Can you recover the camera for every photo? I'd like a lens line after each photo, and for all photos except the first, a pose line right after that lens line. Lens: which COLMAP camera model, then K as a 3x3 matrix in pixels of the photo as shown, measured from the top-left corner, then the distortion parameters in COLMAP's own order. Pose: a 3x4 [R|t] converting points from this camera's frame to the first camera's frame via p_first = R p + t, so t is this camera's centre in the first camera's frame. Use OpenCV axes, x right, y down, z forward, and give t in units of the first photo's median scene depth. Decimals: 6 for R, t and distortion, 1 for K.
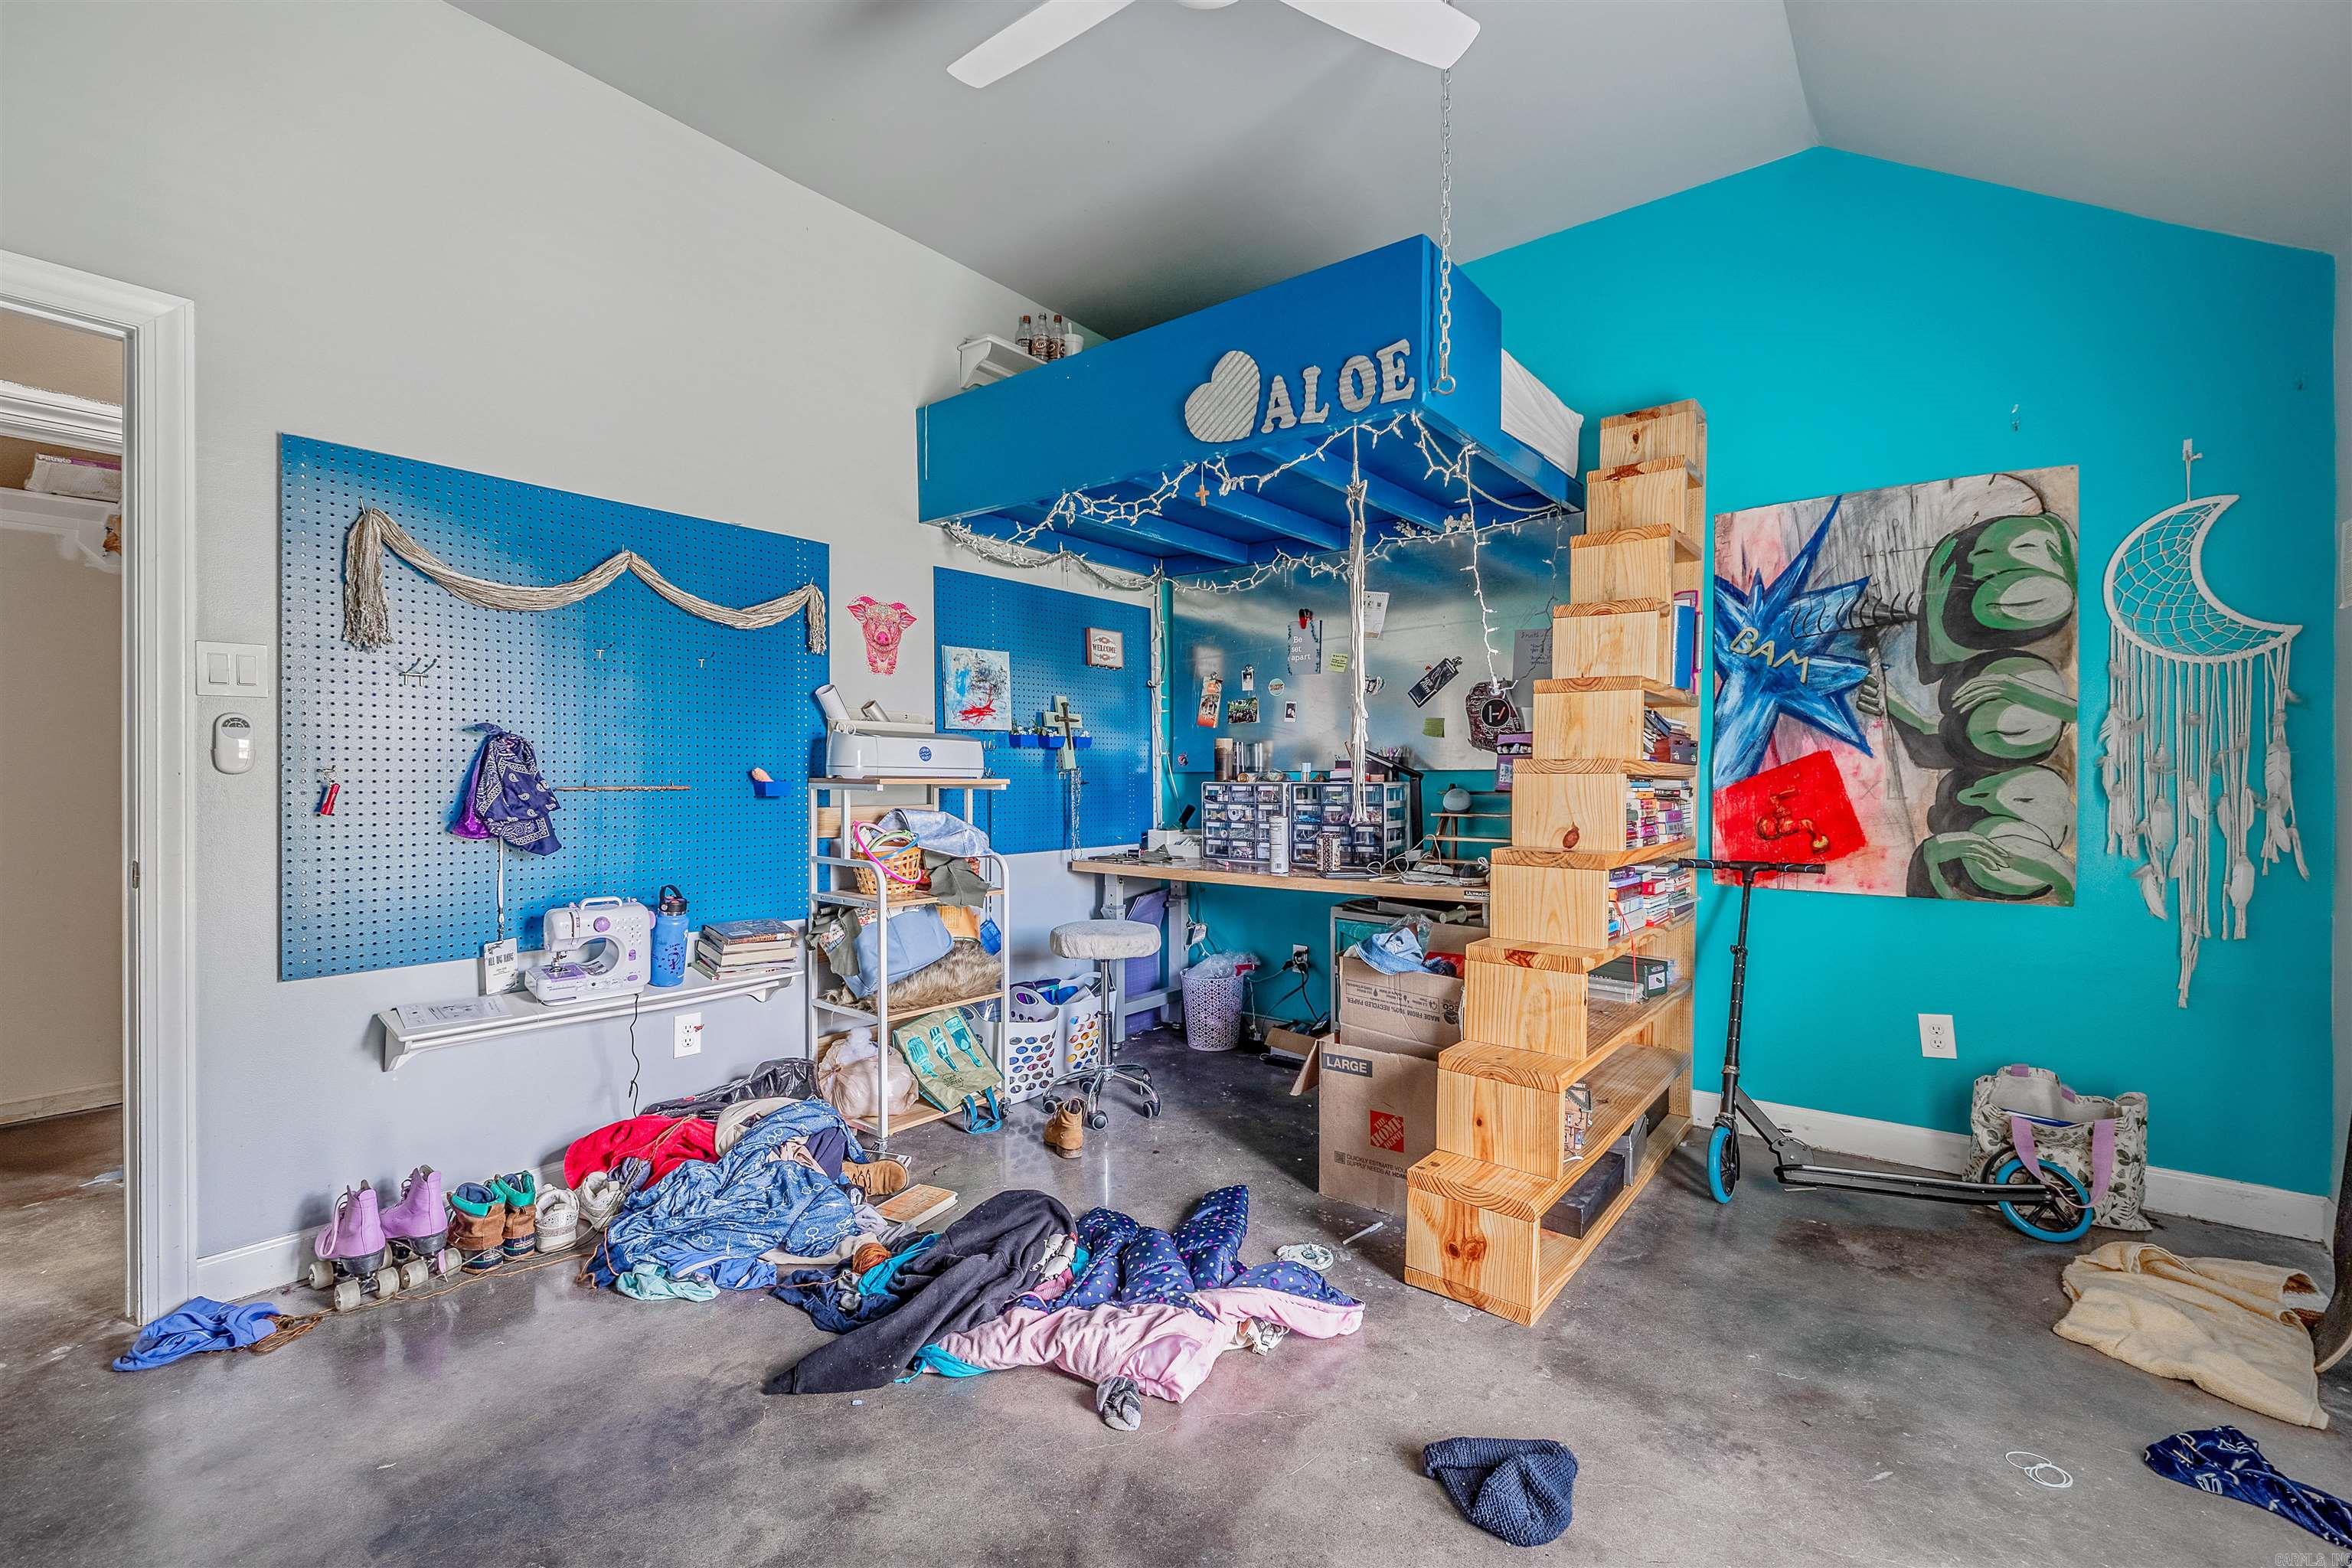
lens RADIAL K [[1007.1, 0, 1169.1], [0, 1007.1, 779.7], [0, 0, 1]] dist [-0.001852, -0.000328]
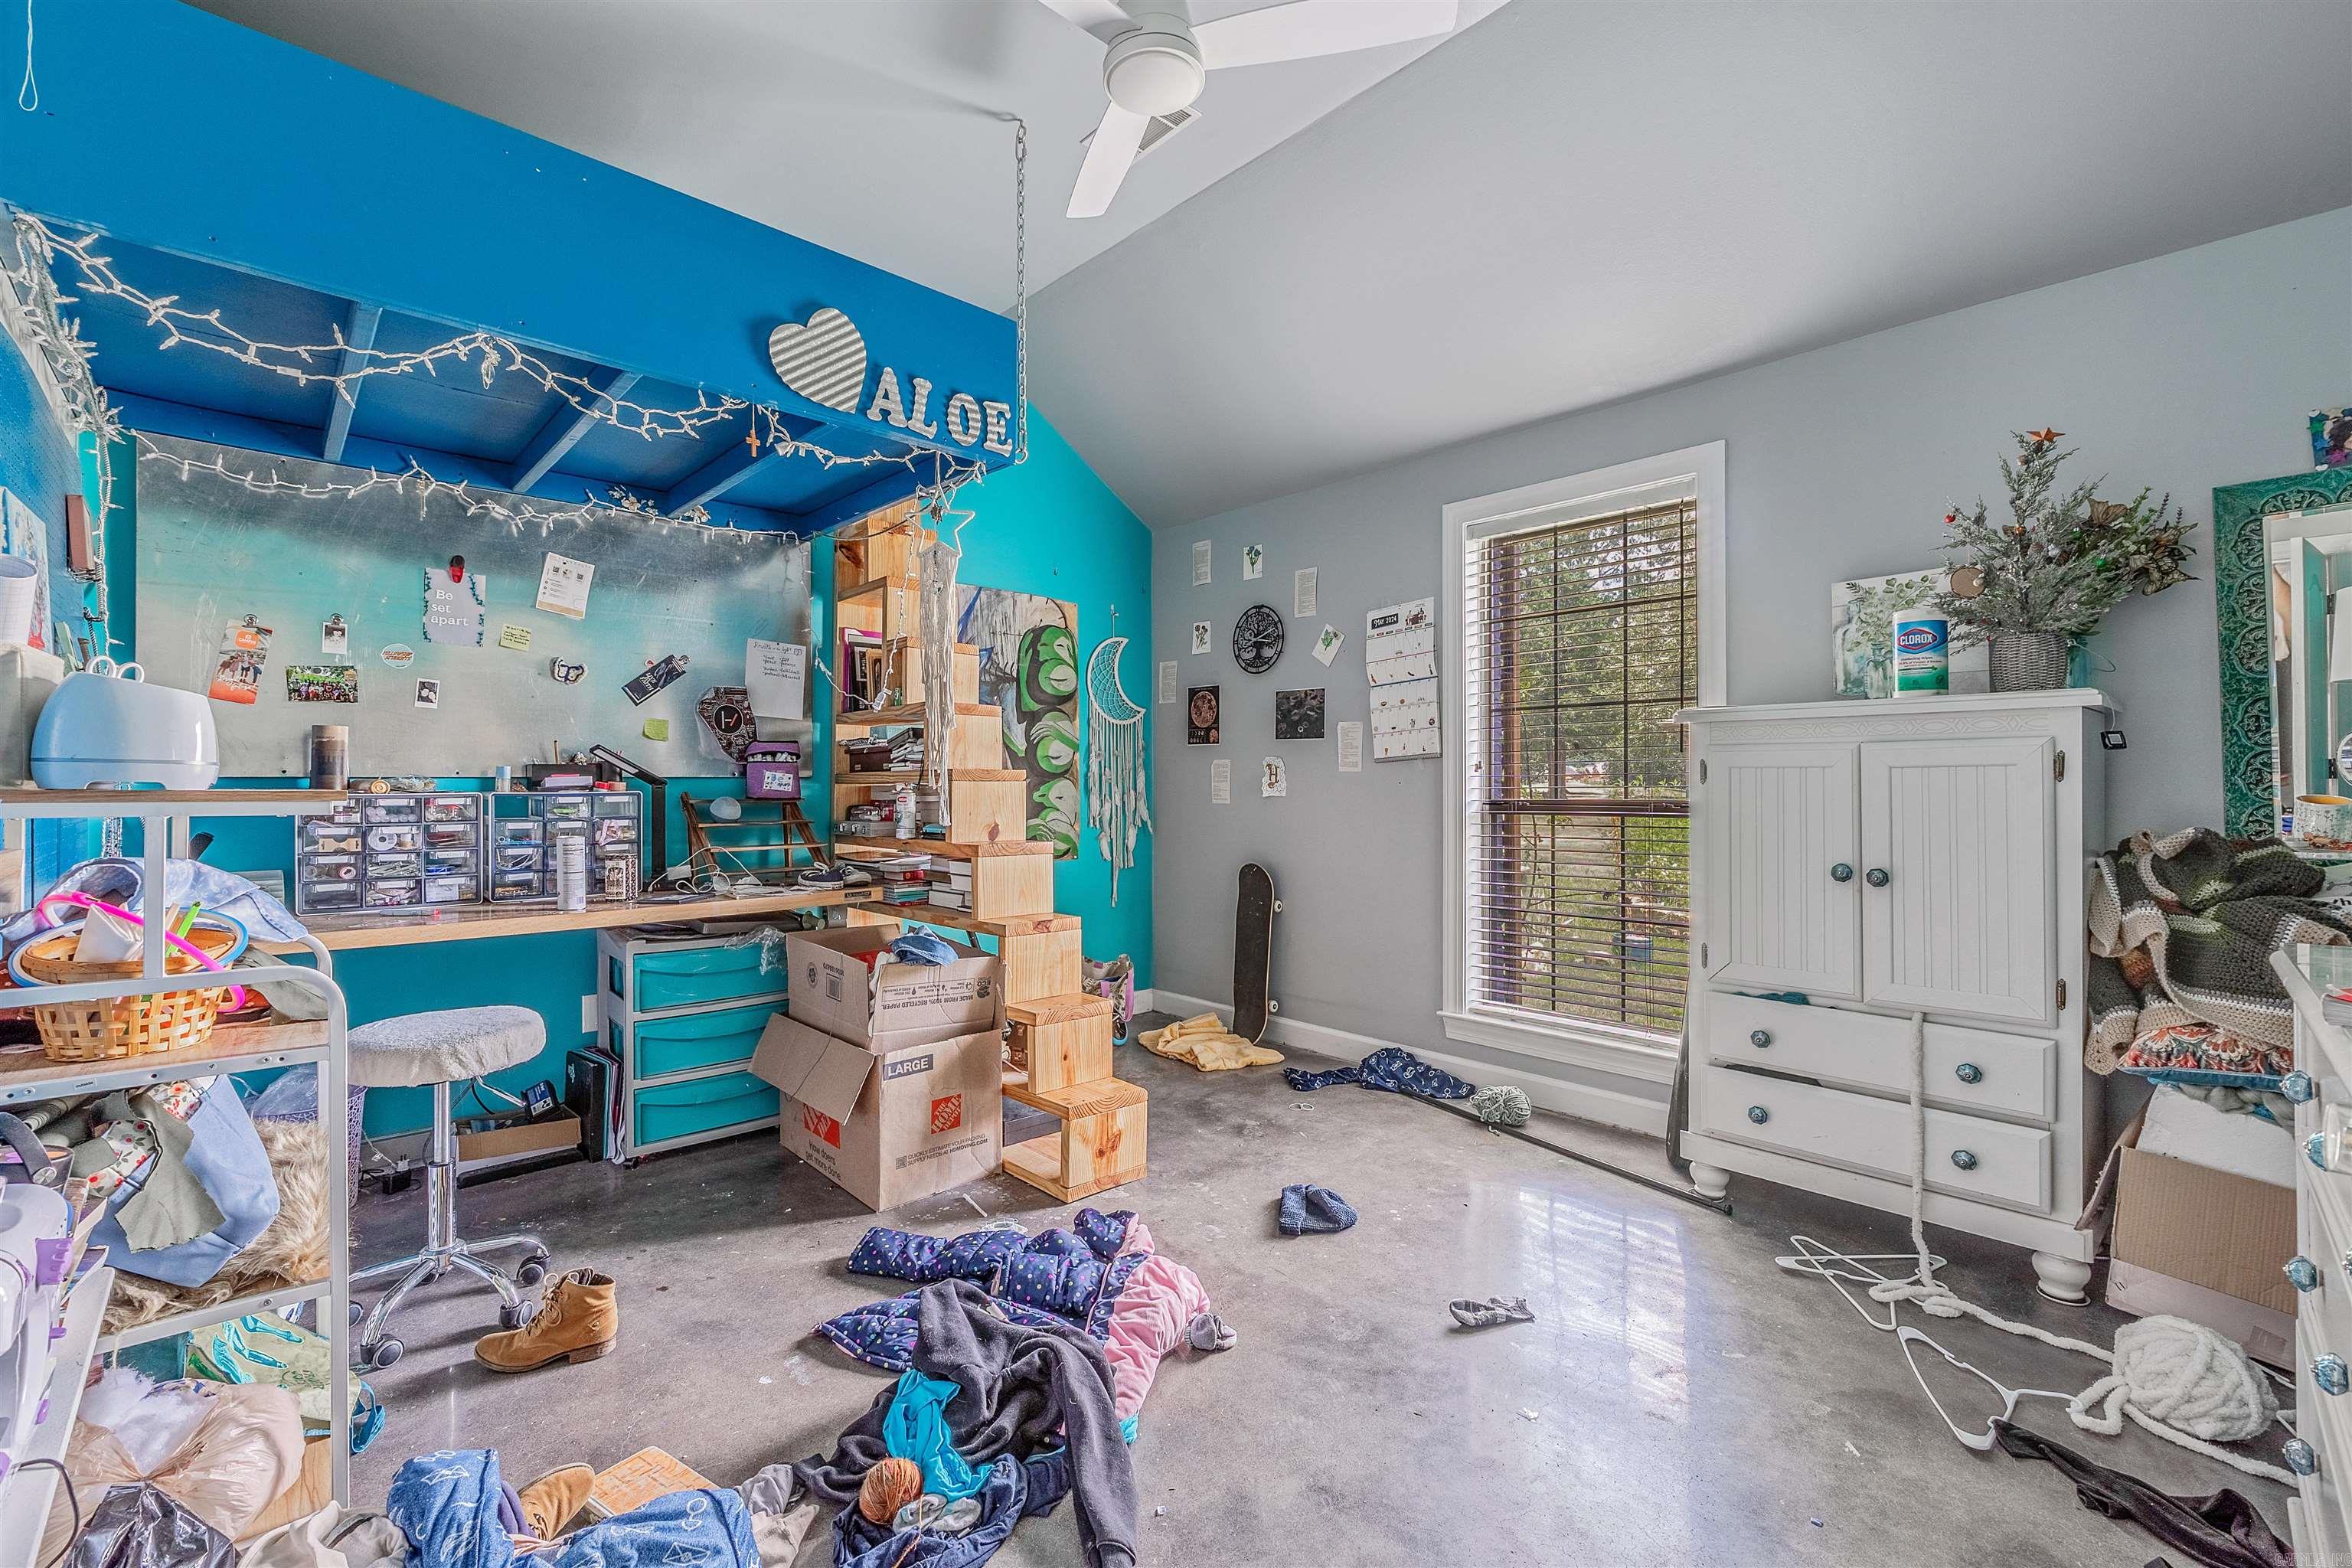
lens RADIAL K [[1007.1, 0, 1166.4], [0, 1007.1, 780.4], [0, 0, 1]] dist [-0.001852, -0.000328]
pose [[0.149589, 0.002829, 0.988744, -0.778452], [0.005040, 0.999981, -0.003624, -0.001524], [-0.988735, 0.005525, 0.149572, 0.577580]]
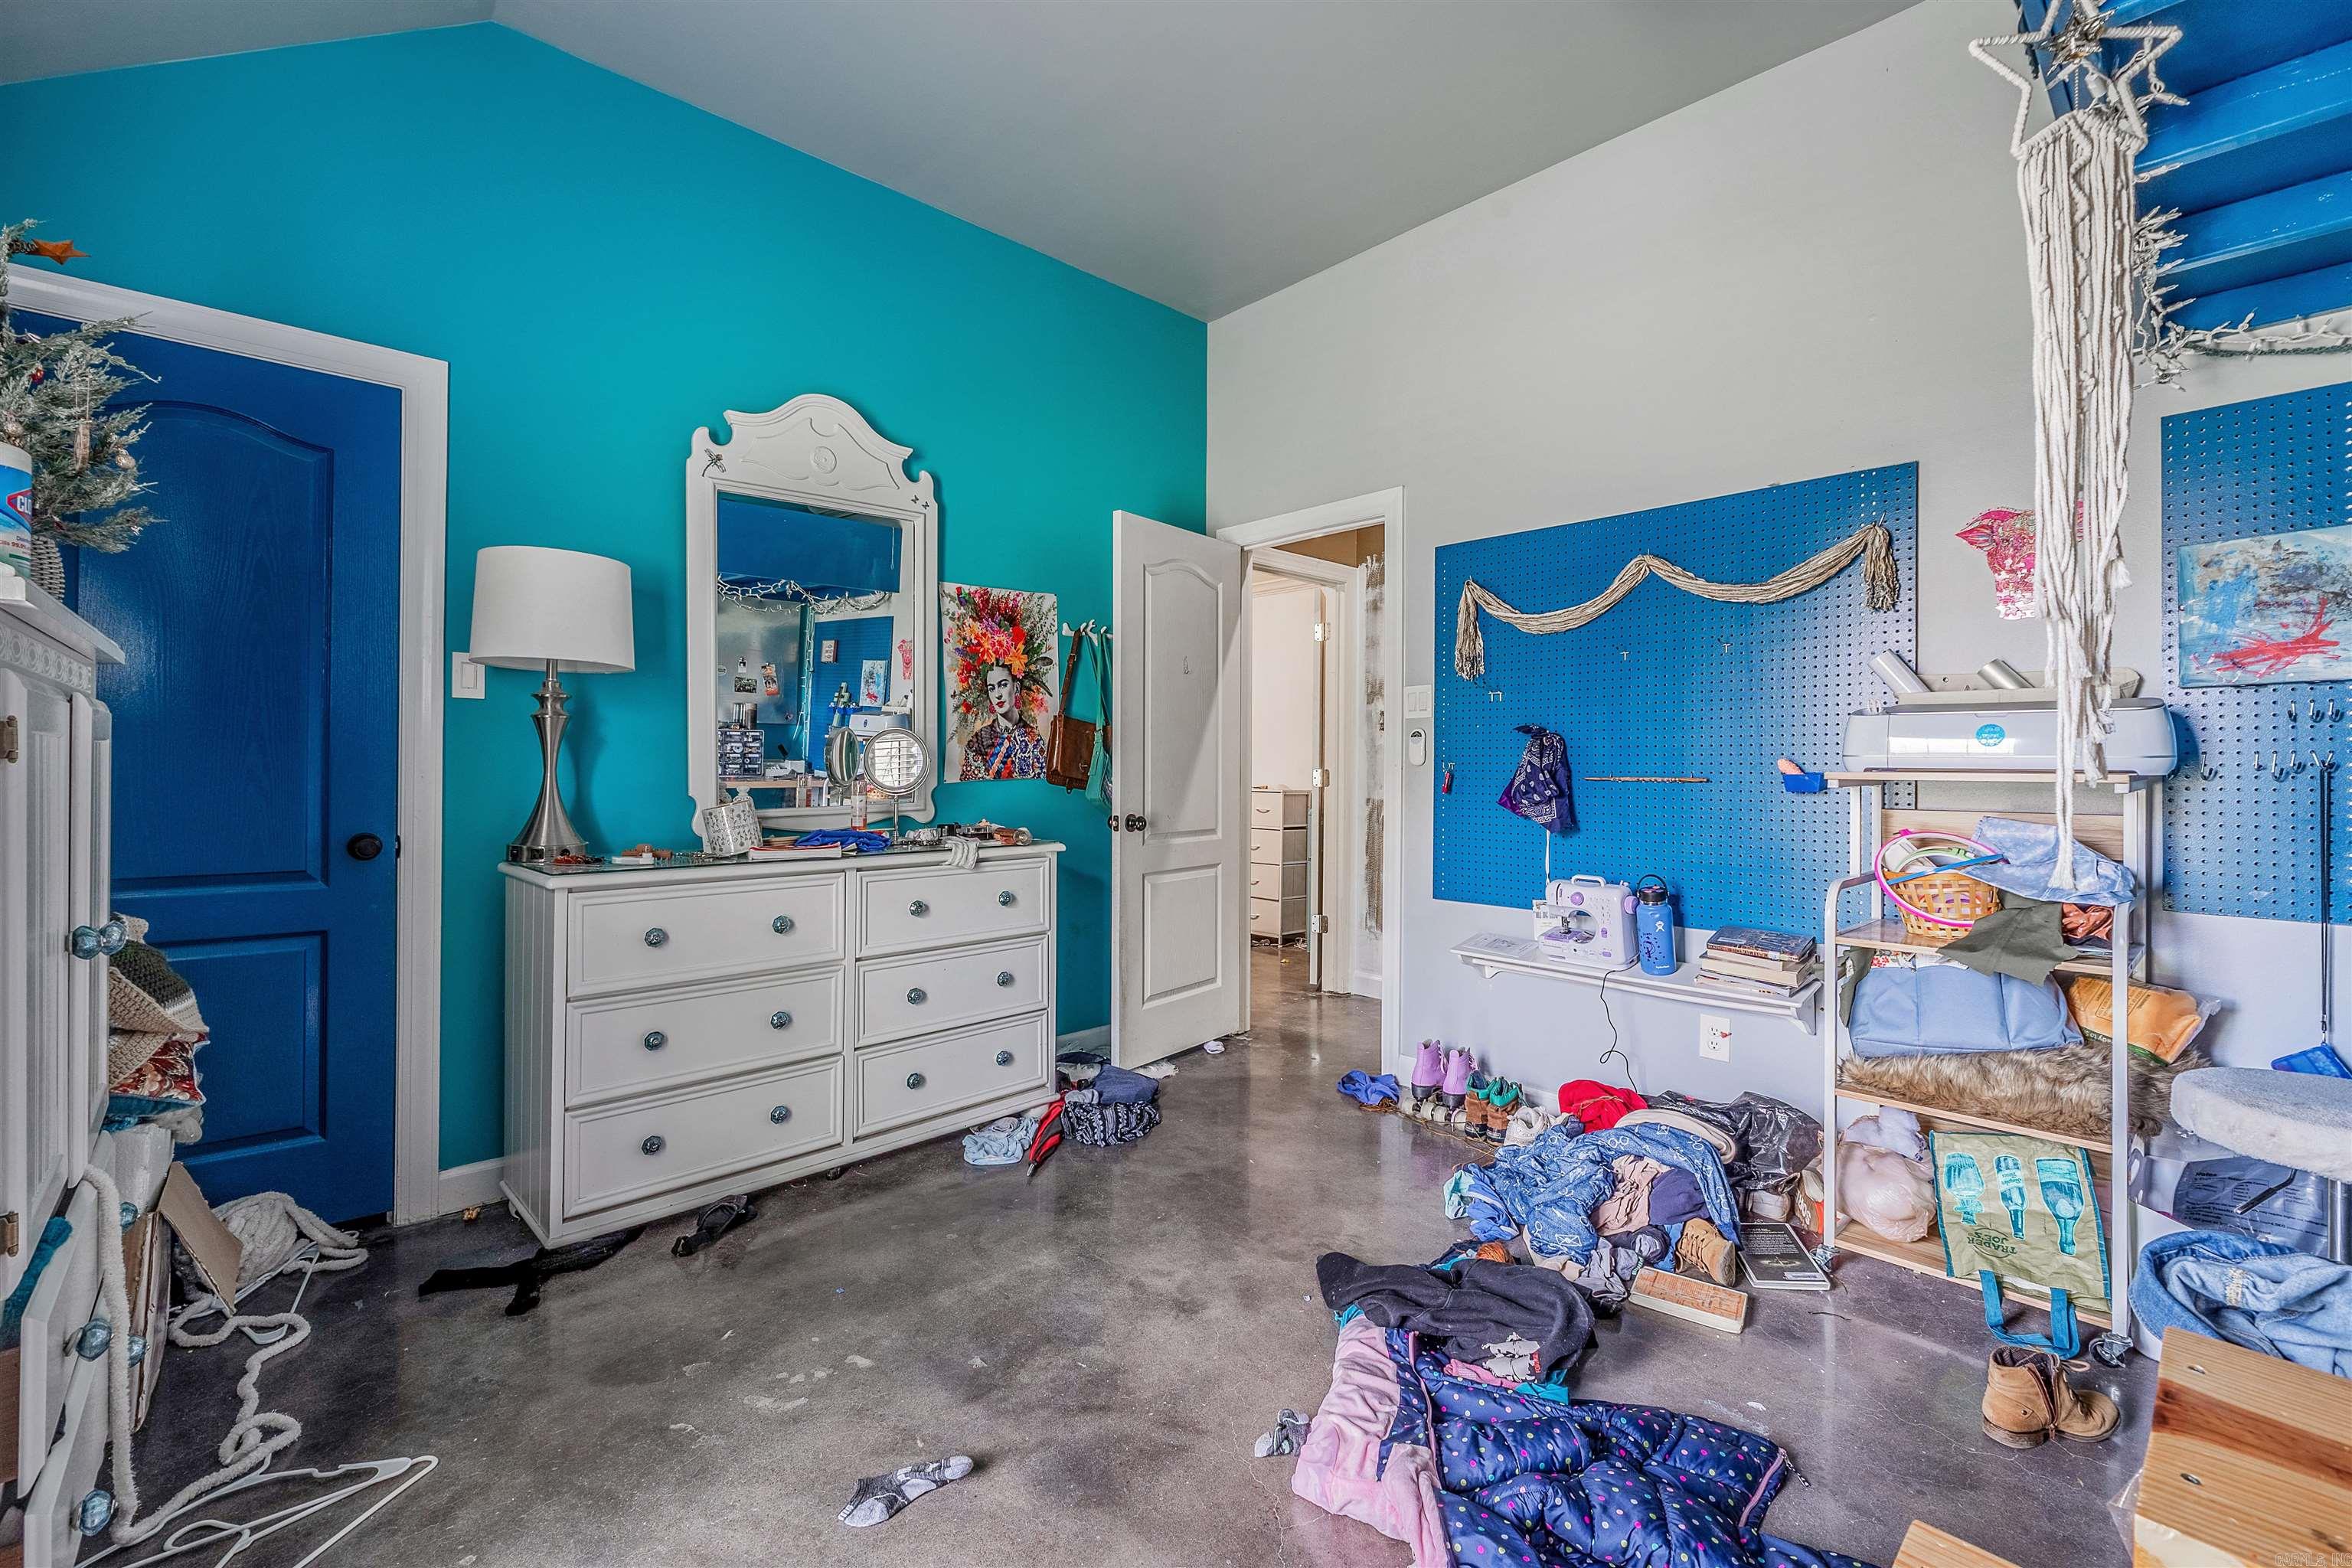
lens RADIAL K [[1007.1, 0, 1178.8], [0, 1007.1, 771.3], [0, 0, 1]] dist [-0.001852, -0.000328]
pose [[-0.156703, 0.005883, -0.987628, 0.583607], [-0.004259, 0.999969, 0.006632, -0.005015], [0.987637, 0.005246, -0.156673, 0.686066]]
